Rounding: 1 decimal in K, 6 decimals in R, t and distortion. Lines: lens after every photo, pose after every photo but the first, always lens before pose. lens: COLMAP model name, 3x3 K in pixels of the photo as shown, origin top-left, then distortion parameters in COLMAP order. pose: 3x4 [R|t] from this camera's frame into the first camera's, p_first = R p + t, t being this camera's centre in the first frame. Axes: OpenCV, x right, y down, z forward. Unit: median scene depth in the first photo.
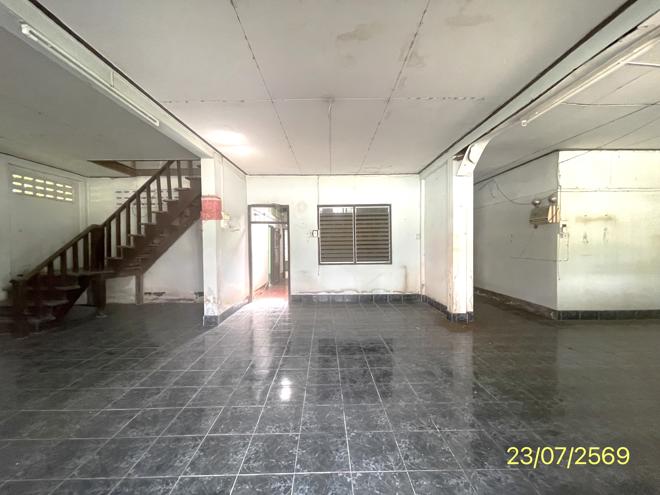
lens RADIAL K [[262.8, 0, 329.8], [0, 262.8, 246.2], [0, 0, 1]] dist [0.000911, 0.000090]
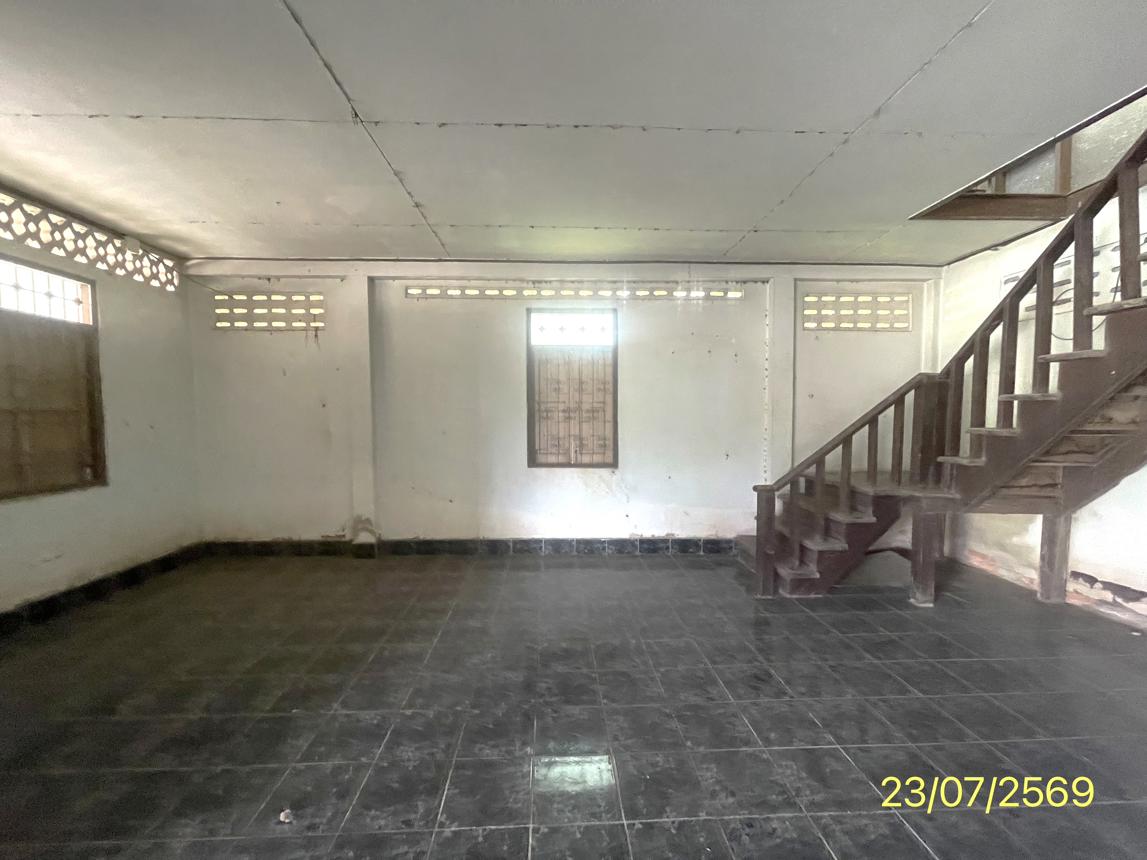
lens RADIAL K [[456.6, 0, 570.1], [0, 456.6, 431.1], [0, 0, 1]] dist [0.000911, 0.000090]
pose [[0.019676, 0.048639, -0.998623, -0.175602], [-0.007339, 0.998796, 0.048503, -0.021702], [0.999779, 0.006374, 0.020009, 0.402090]]
